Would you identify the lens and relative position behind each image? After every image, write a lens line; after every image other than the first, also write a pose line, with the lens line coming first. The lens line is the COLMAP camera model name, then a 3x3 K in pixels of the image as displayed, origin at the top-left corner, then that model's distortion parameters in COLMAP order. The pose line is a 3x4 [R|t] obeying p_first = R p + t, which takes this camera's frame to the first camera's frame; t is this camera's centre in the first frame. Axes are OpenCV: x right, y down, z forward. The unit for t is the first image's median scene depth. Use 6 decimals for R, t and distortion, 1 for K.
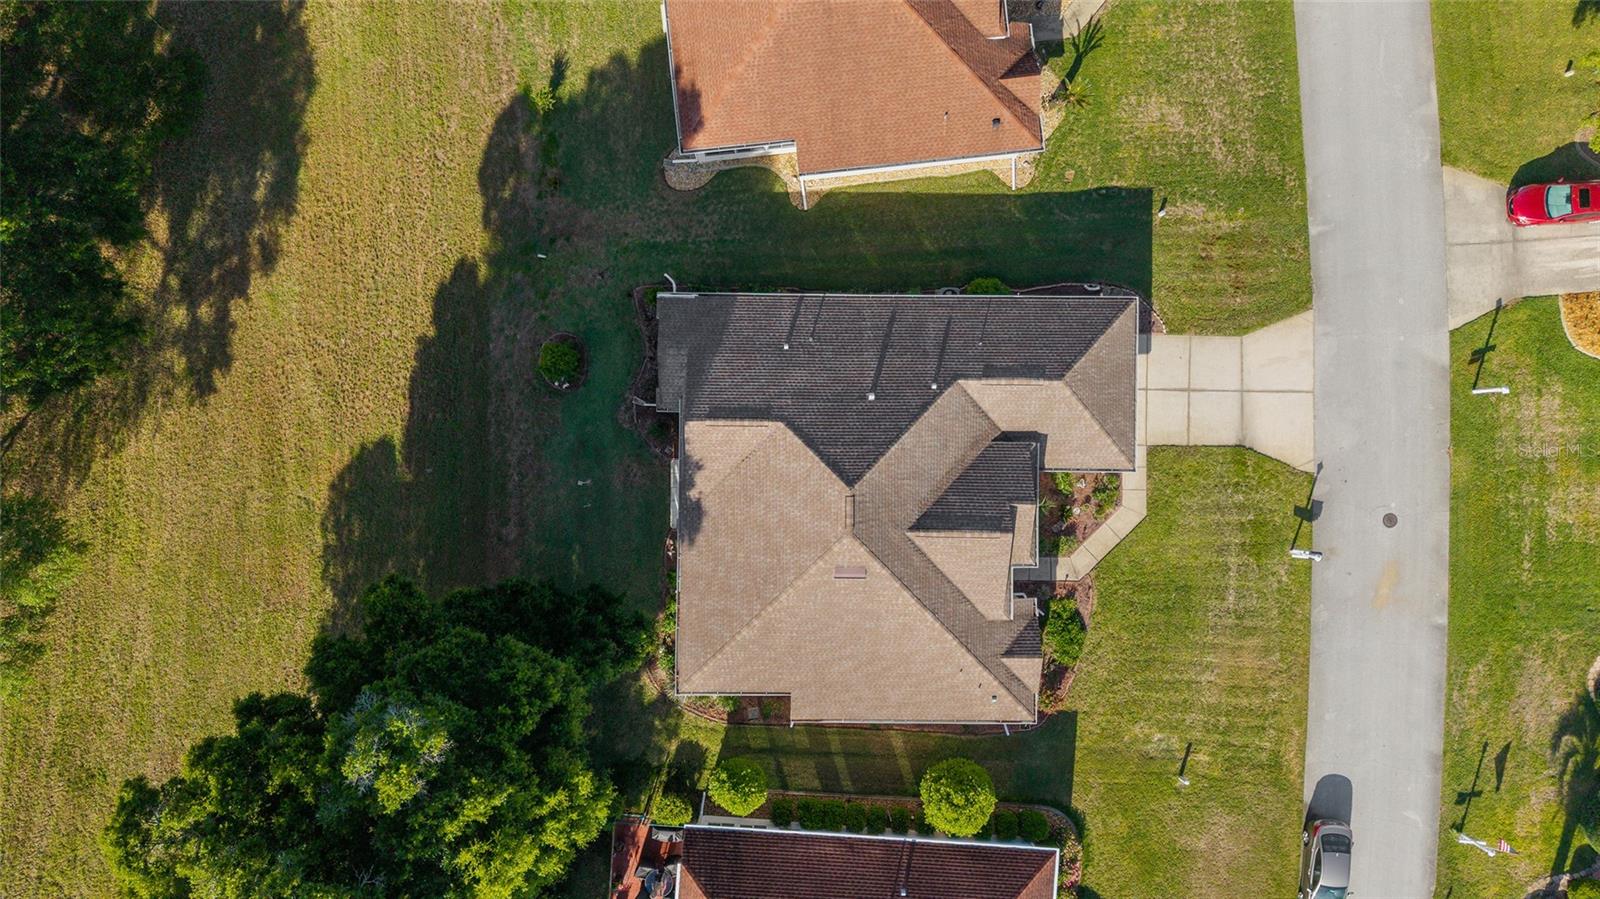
lens RADIAL K [[1087.5, 0, 800.0], [0, 1087.5, 449.5], [0, 0, 1]] dist [0.042310, -0.064611]
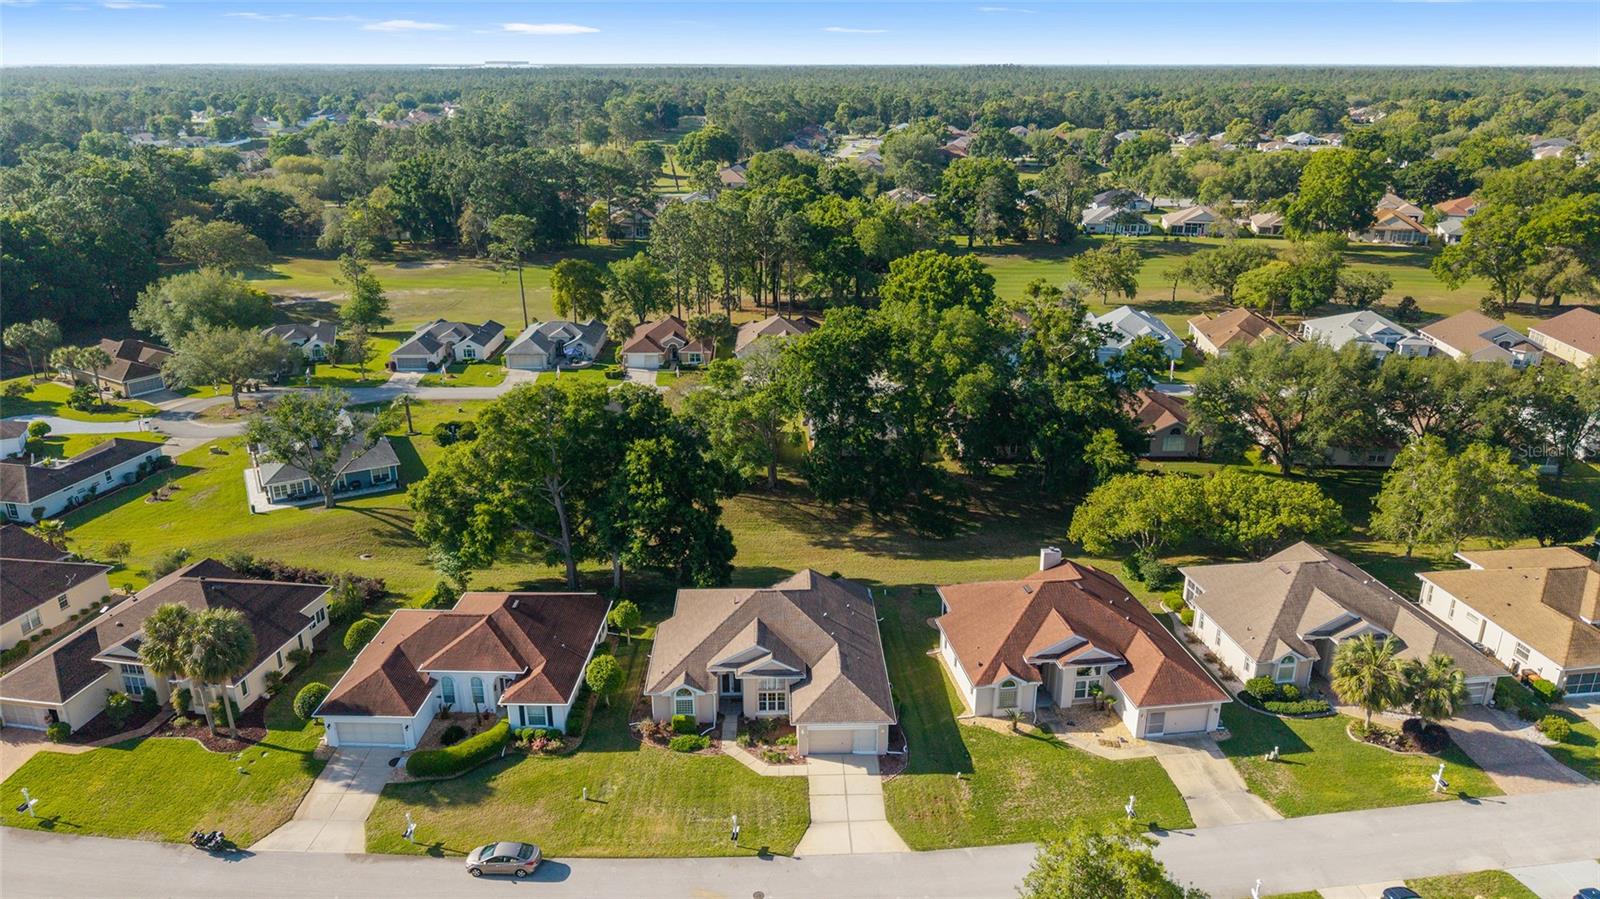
lens RADIAL K [[1087.5, 0, 800.0], [0, 1087.5, 449.5], [0, 0, 1]] dist [0.042310, -0.064611]
pose [[0.035243, 0.306803, -0.951120, 1.634547], [-0.999379, 0.011383, -0.033360, 0.053406], [0.000592, 0.951705, 0.307014, 0.091608]]
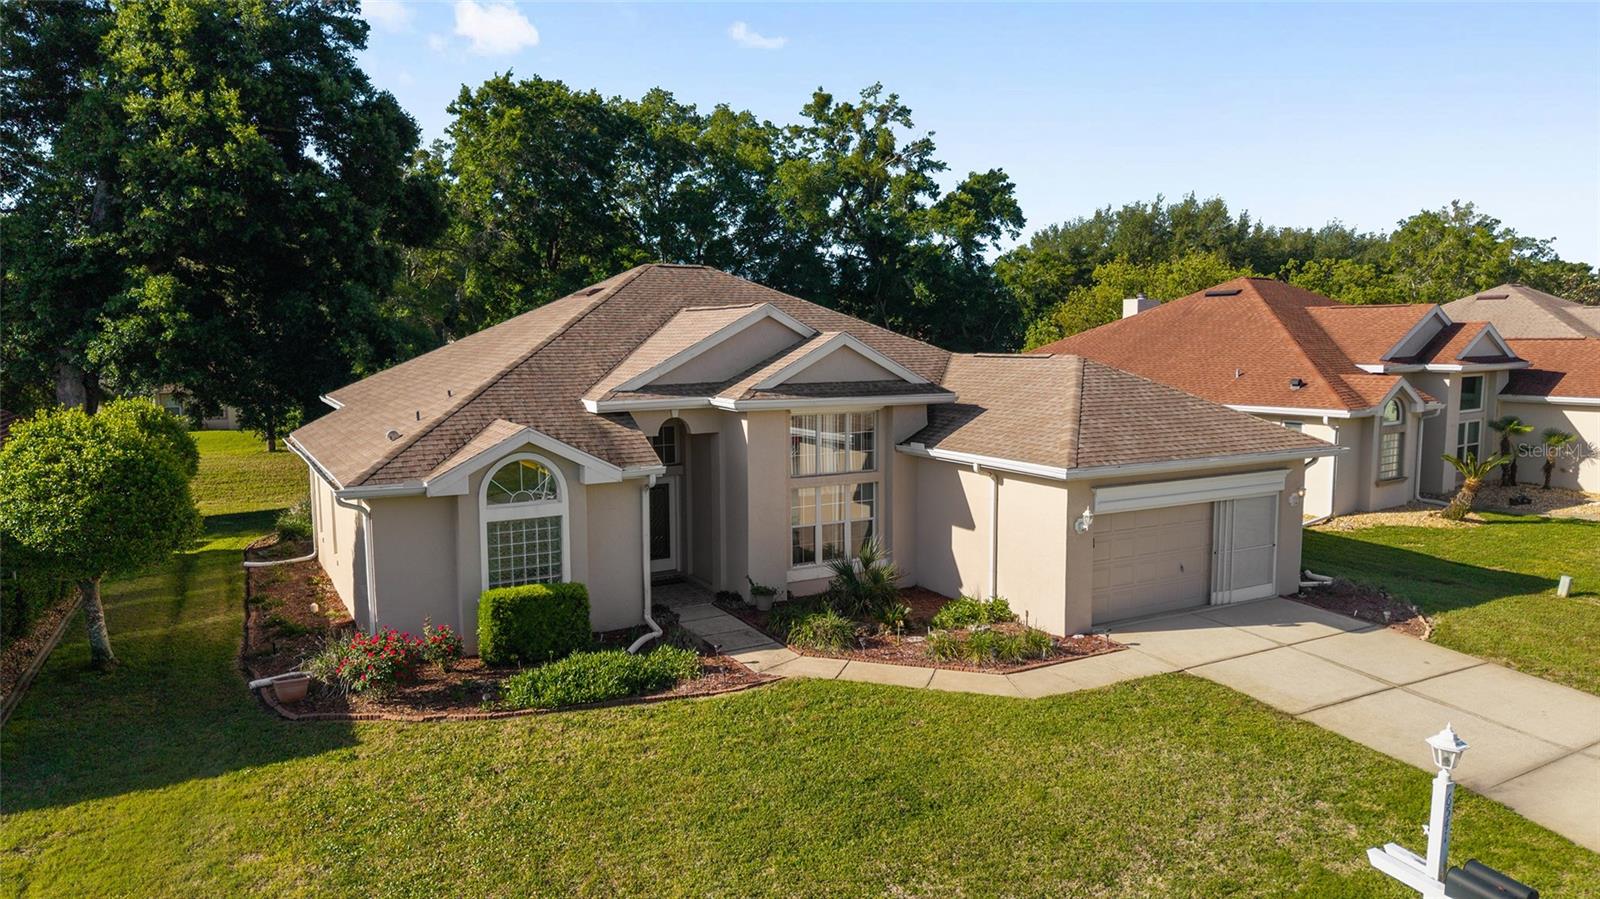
lens RADIAL K [[1087.5, 0, 800.0], [0, 1087.5, 449.5], [0, 0, 1]] dist [0.042310, -0.064611]
pose [[0.505287, 0.061552, -0.860754, 0.555134], [-0.862769, 0.056561, -0.502425, 0.278565], [0.017760, 0.996500, 0.081684, 0.895548]]
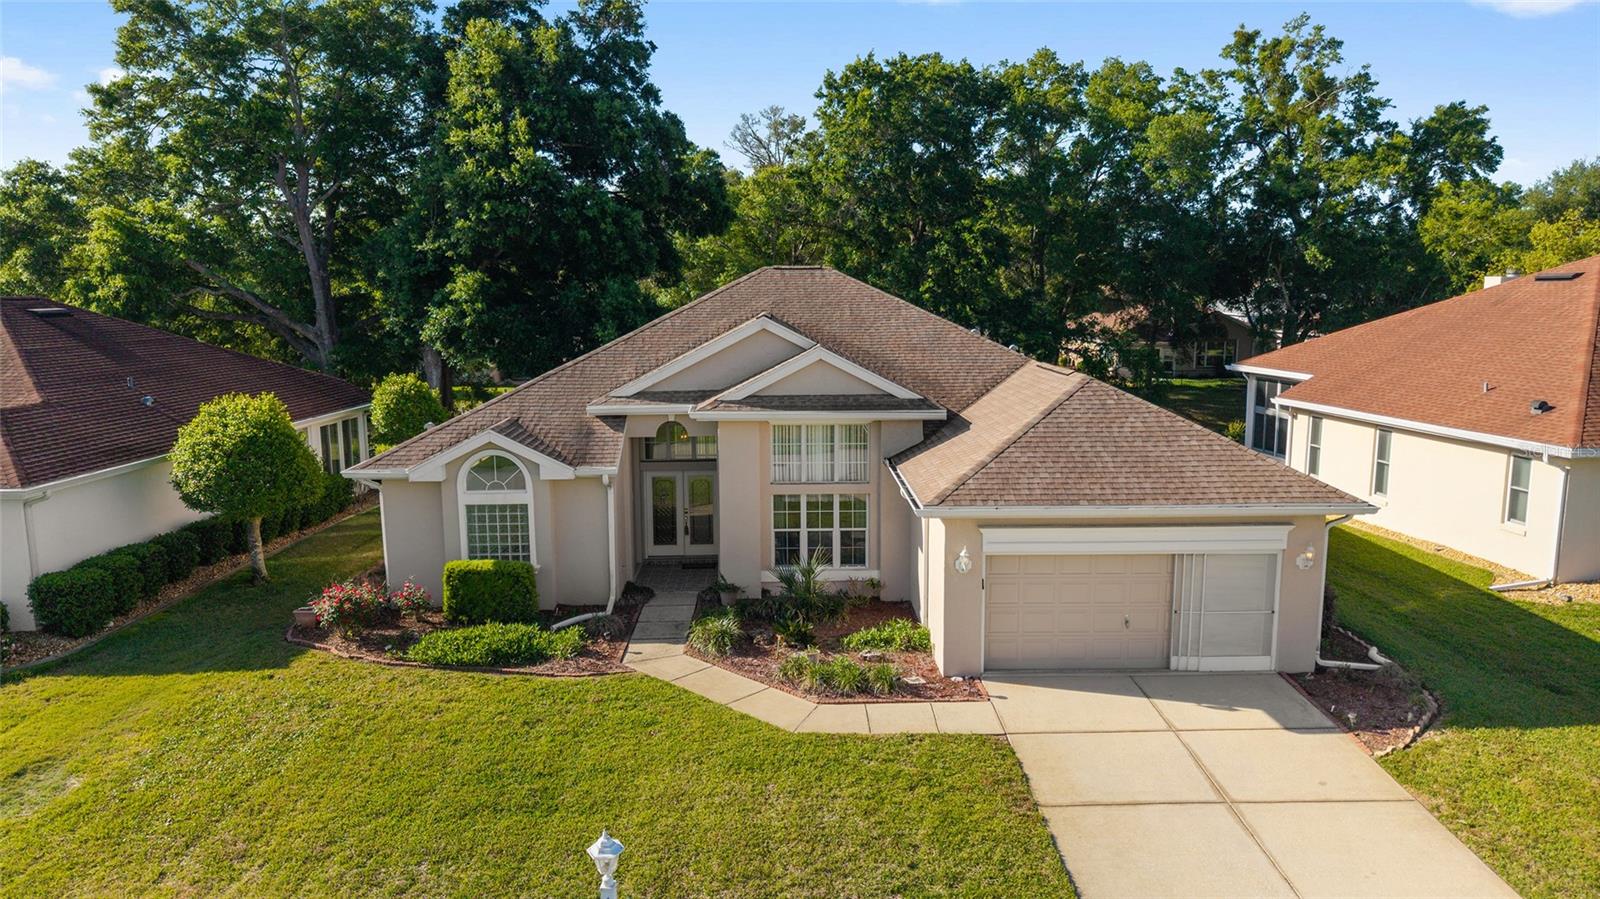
lens RADIAL K [[1087.5, 0, 800.0], [0, 1087.5, 449.5], [0, 0, 1]] dist [0.042310, -0.064611]
pose [[0.035953, 0.124607, -0.991555, 0.631650], [-0.999340, 0.009693, -0.035017, 0.069330], [0.005248, 0.992159, 0.124874, 0.871003]]
